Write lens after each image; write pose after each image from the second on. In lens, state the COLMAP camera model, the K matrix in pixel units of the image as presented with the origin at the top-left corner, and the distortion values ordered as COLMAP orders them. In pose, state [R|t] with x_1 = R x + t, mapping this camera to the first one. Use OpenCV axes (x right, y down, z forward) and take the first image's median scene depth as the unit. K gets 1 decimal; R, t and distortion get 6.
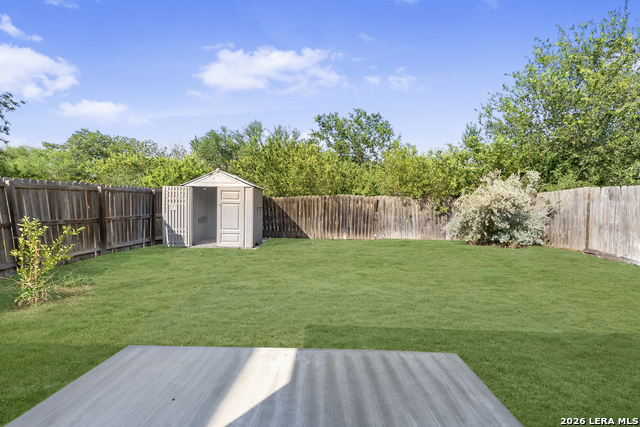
lens RADIAL K [[297.1, 0, 322.8], [0, 297.1, 211.4], [0, 0, 1]] dist [-0.003357, -0.000499]
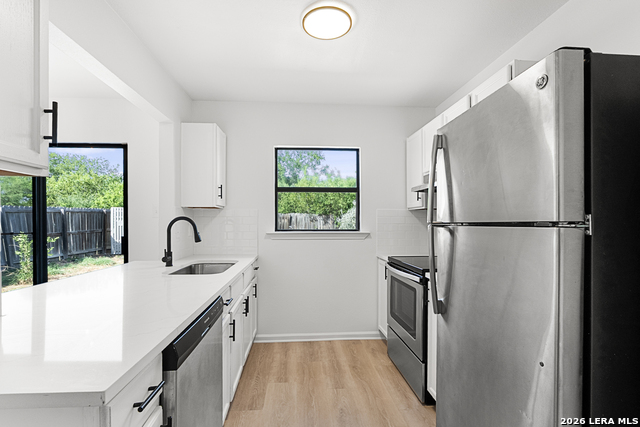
lens RADIAL K [[301.7, 0, 316.6], [0, 301.7, 222.7], [0, 0, 1]] dist [-0.000990, -0.000062]
pose [[0.995858, -0.004990, 0.090787, 0.226142], [0.005427, 0.999975, -0.004566, -0.006990], [-0.090762, 0.005039, 0.995860, -0.386093]]
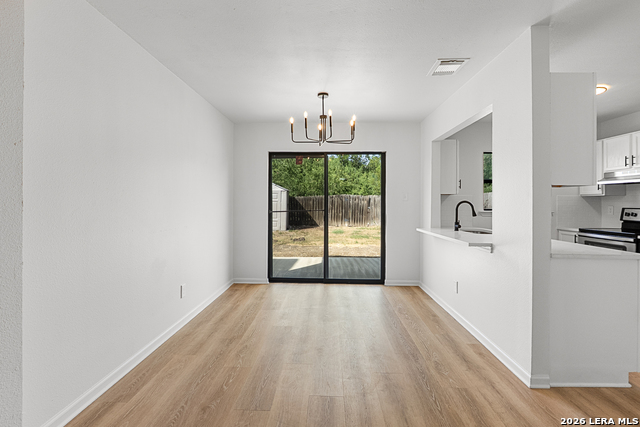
lens RADIAL K [[300.2, 0, 320.7], [0, 300.2, 203.7], [0, 0, 1]] dist [-0.002811, -0.000345]
pose [[0.999985, 0.000803, -0.005444, -0.050517], [-0.000826, 0.999991, -0.004178, -0.007881], [0.005440, 0.004182, 0.999976, -0.534489]]
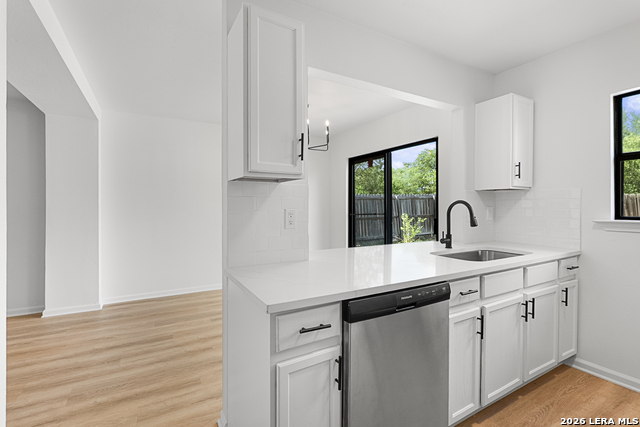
lens RADIAL K [[297.7, 0, 313.2], [0, 297.7, 207.1], [0, 0, 1]] dist [-0.002195, -0.000269]
pose [[0.505017, -0.003910, -0.863100, 0.288321], [-0.001607, 0.999984, -0.005470, -0.006683], [0.863108, 0.004149, 0.505003, -0.357834]]
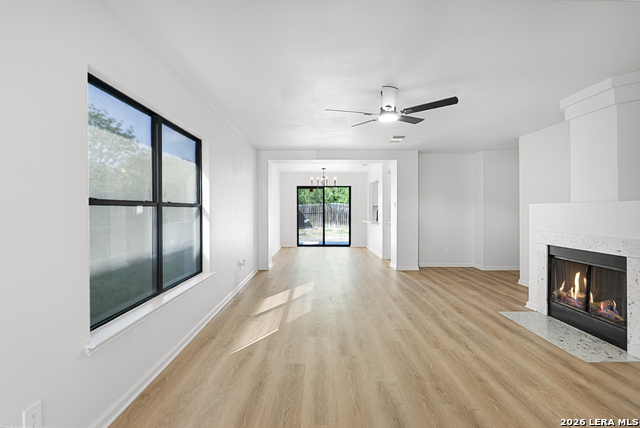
lens RADIAL K [[297.1, 0, 322.8], [0, 297.1, 211.9], [0, 0, 1]] dist [-0.003357, -0.000499]
pose [[0.999291, -0.000933, 0.037641, -0.087357], [0.000929, 1.000000, 0.000138, -0.004311], [-0.037642, -0.000103, 0.999291, -1.096050]]
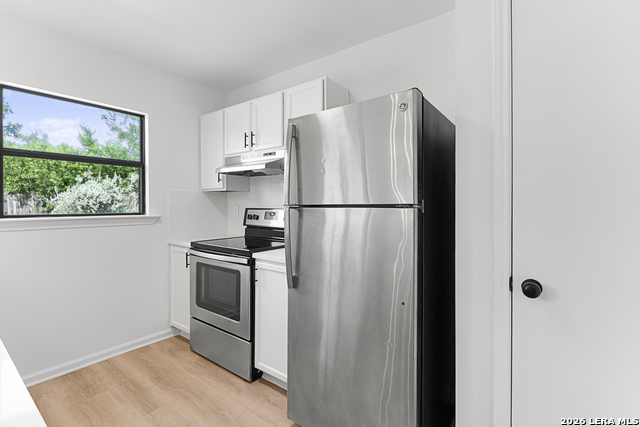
lens RADIAL K [[300.2, 0, 320.7], [0, 300.2, 203.7], [0, 0, 1]] dist [-0.002811, -0.000345]
pose [[0.591919, -0.003131, 0.805992, 0.175165], [0.006921, 0.999975, -0.001198, -0.007638], [-0.805968, 0.006287, 0.591926, -0.349530]]
